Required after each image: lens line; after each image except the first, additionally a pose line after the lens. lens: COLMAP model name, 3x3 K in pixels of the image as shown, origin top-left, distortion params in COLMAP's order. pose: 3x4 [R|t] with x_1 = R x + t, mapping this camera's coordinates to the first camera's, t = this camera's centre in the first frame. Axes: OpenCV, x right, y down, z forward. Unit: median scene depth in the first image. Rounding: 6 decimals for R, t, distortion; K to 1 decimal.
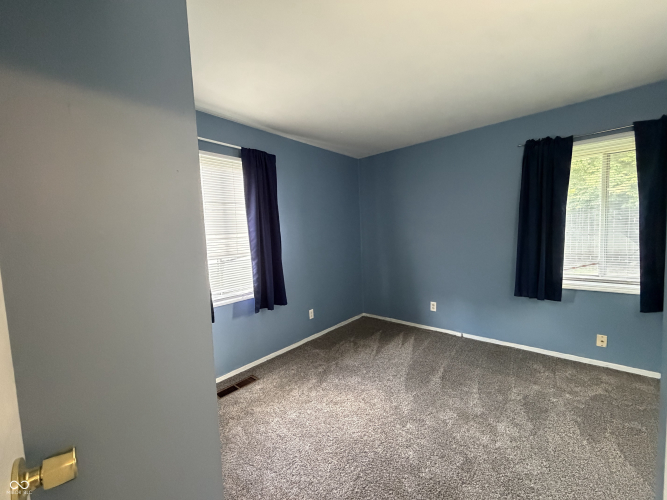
lens RADIAL K [[265.9, 0, 331.8], [0, 265.9, 250.9], [0, 0, 1]] dist [-0.000457, 0.000026]
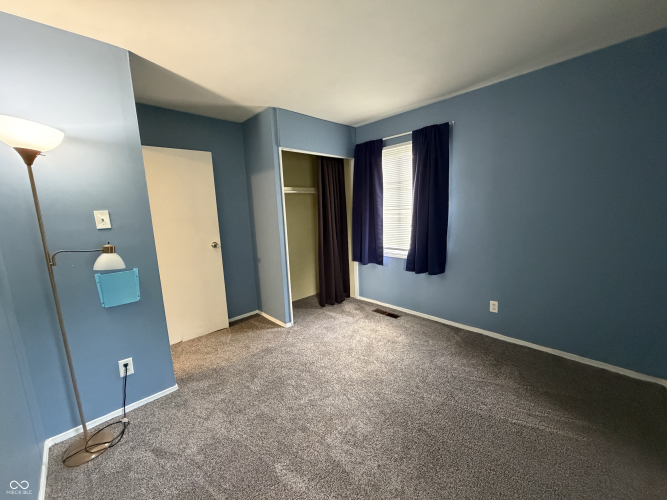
lens RADIAL K [[265.9, 0, 331.8], [0, 265.9, 250.9], [0, 0, 1]] dist [-0.000457, 0.000026]
pose [[-0.063491, 0.219532, -0.973537, 0.934862], [-0.019855, 0.975034, 0.221164, -0.128529], [0.997785, 0.033372, -0.057547, 0.729004]]
